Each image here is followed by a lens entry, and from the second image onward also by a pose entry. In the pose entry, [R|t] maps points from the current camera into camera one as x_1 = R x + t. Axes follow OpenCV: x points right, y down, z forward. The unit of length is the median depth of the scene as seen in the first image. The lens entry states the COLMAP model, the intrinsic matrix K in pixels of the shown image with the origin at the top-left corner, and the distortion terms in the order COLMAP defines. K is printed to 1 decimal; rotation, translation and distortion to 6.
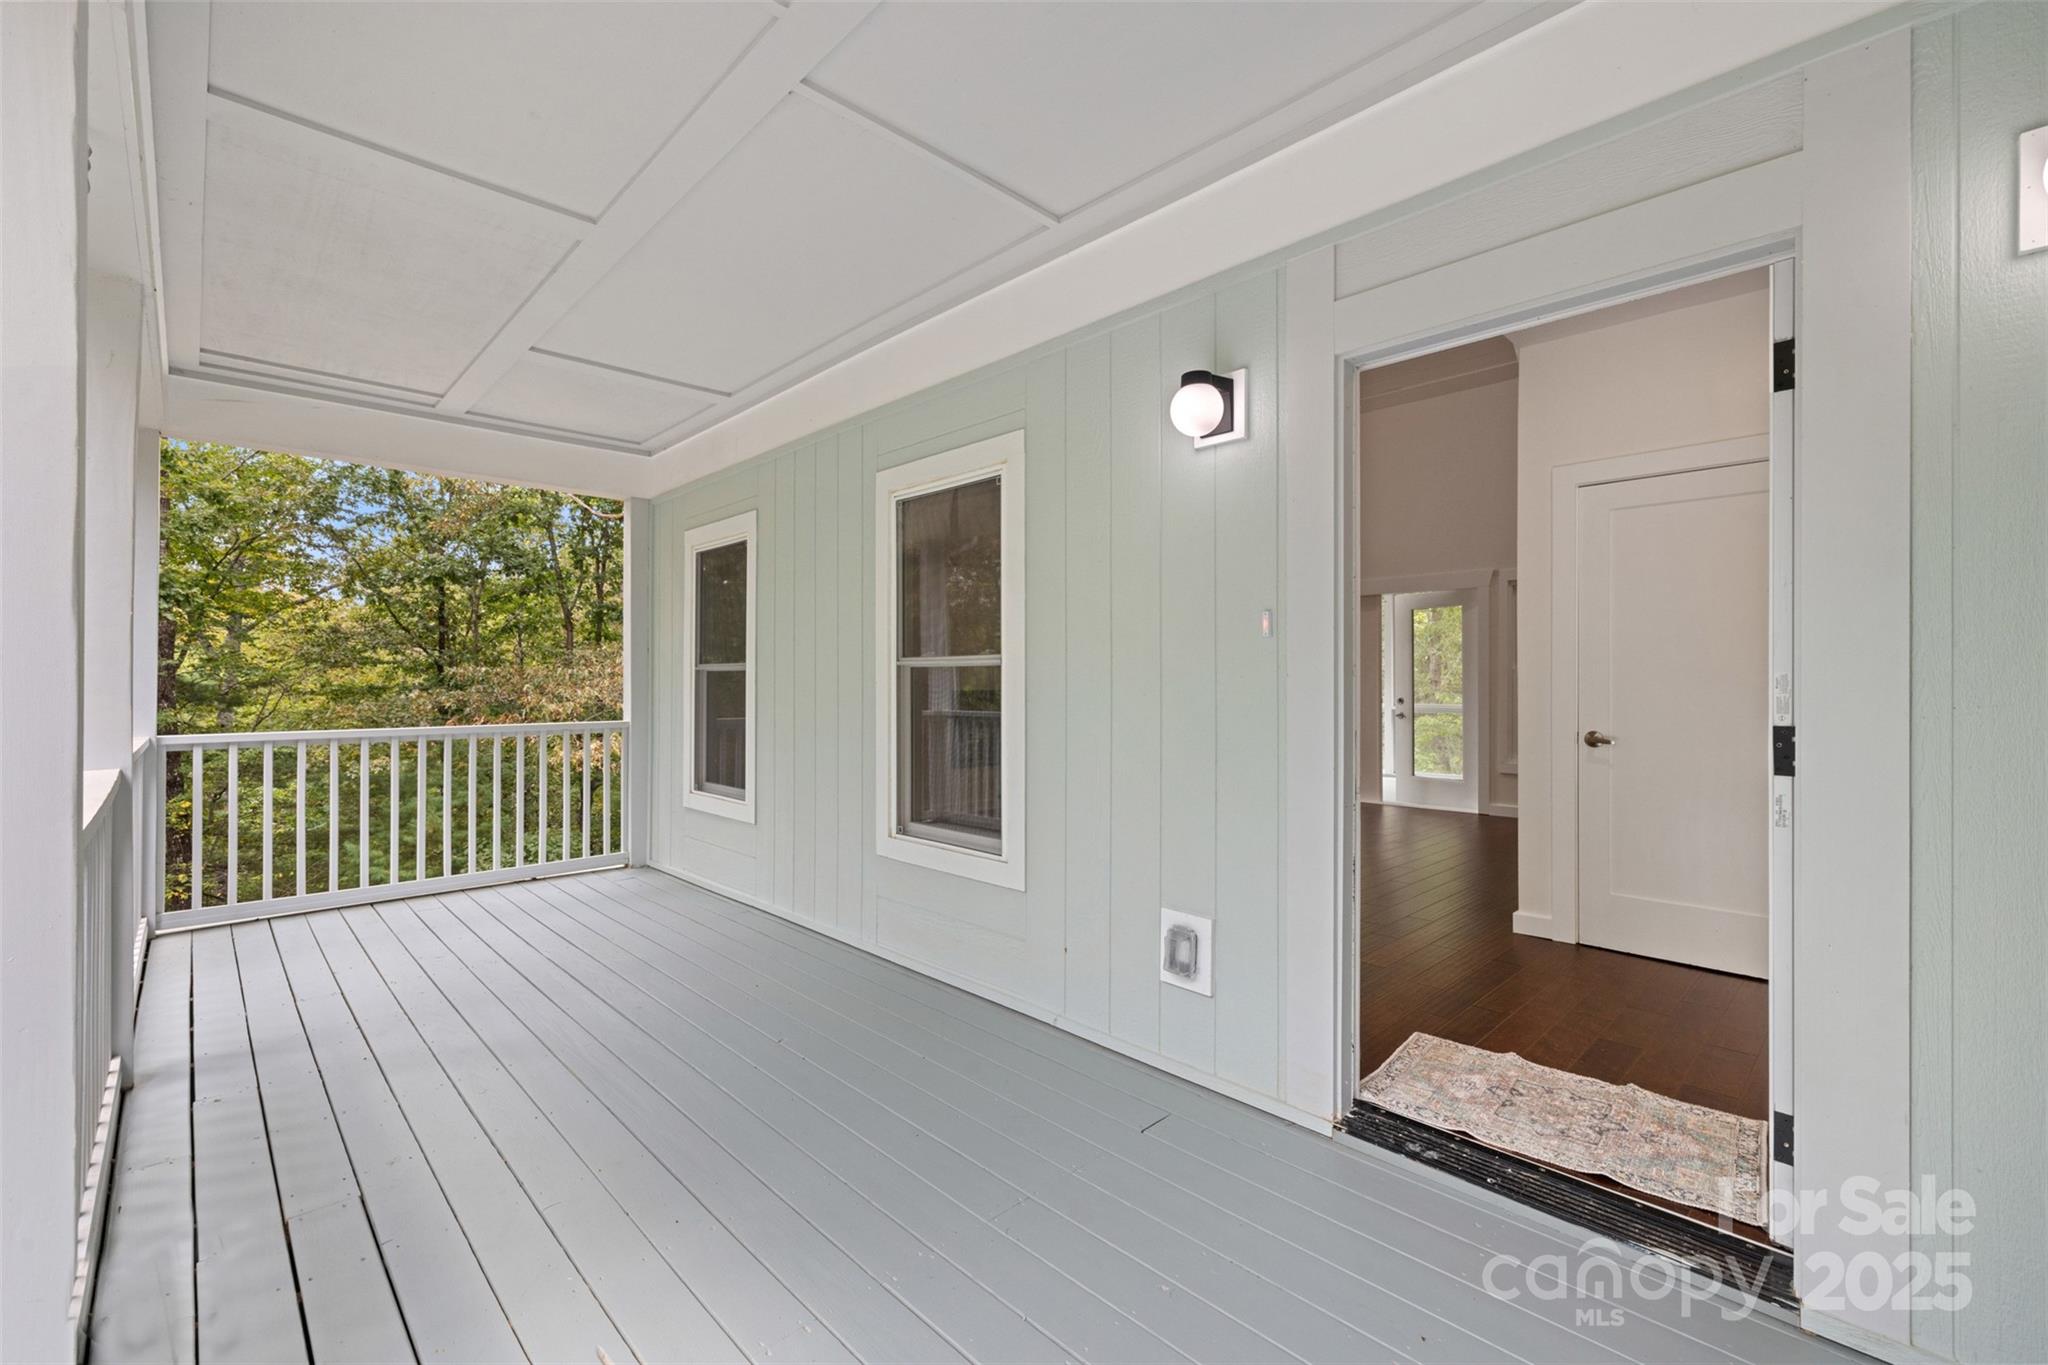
lens RADIAL K [[867.4, 0, 1024.0], [0, 867.4, 682.5], [0, 0, 1]] dist [0.000063, -0.000009]
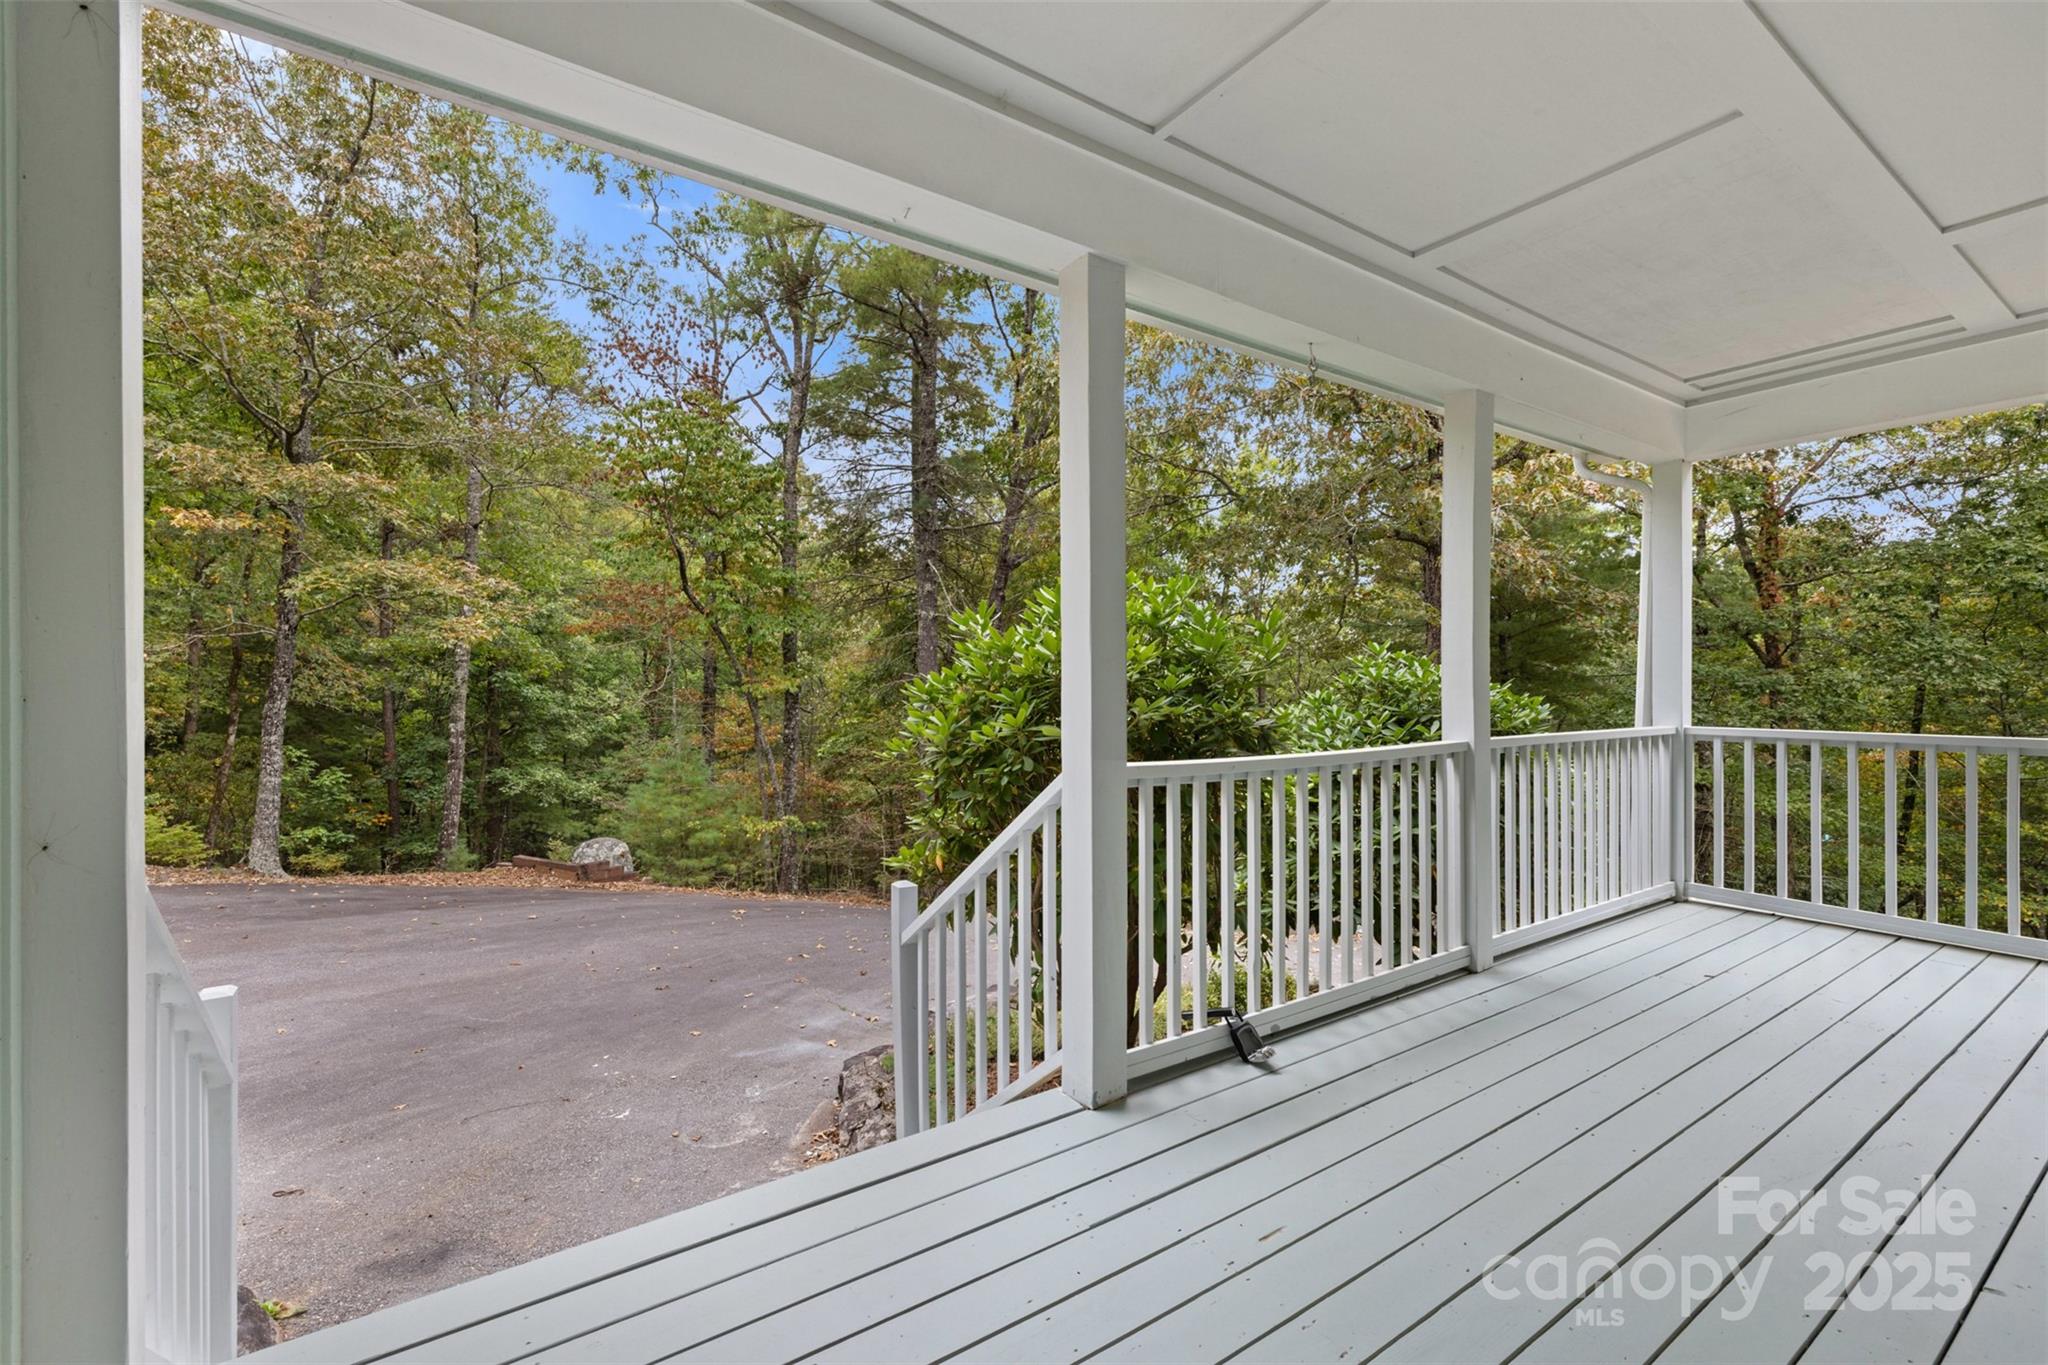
lens RADIAL K [[867.4, 0, 1024.0], [0, 867.4, 682.5], [0, 0, 1]] dist [0.000063, -0.000009]
pose [[-0.178019, 0.003369, -0.984021, 0.284501], [-0.003796, 0.999984, 0.004110, 0.003397], [0.984020, 0.004467, -0.178004, 0.342692]]
